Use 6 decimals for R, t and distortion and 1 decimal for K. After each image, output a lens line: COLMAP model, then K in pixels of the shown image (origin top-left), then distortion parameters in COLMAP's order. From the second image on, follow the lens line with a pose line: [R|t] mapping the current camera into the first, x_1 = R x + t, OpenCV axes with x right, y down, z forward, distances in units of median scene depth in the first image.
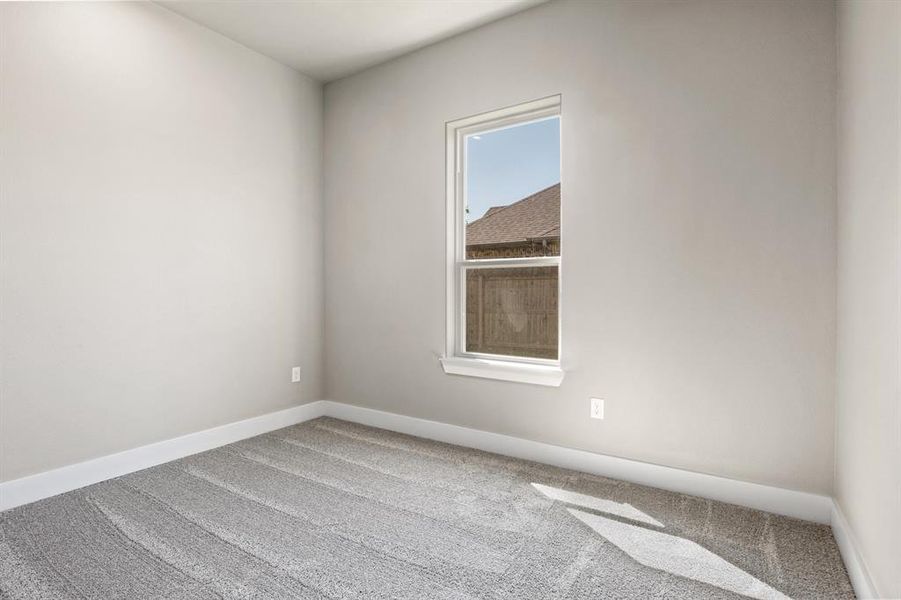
lens RADIAL K [[450.5, 0, 452.3], [0, 450.5, 290.0], [0, 0, 1]] dist [-0.008361, -0.001611]
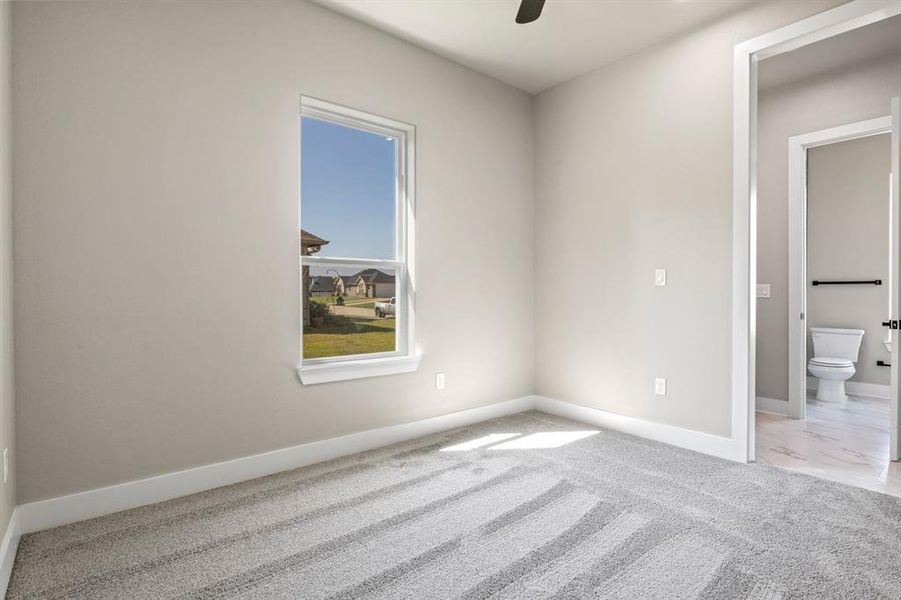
lens RADIAL K [[450.5, 0, 452.3], [0, 450.5, 290.0], [0, 0, 1]] dist [-0.008361, -0.001611]
pose [[0.300994, 0.004369, 0.953616, -0.915847], [-0.004278, 0.999986, -0.003231, 0.004676], [-0.953616, -0.003108, 0.301009, 0.577750]]
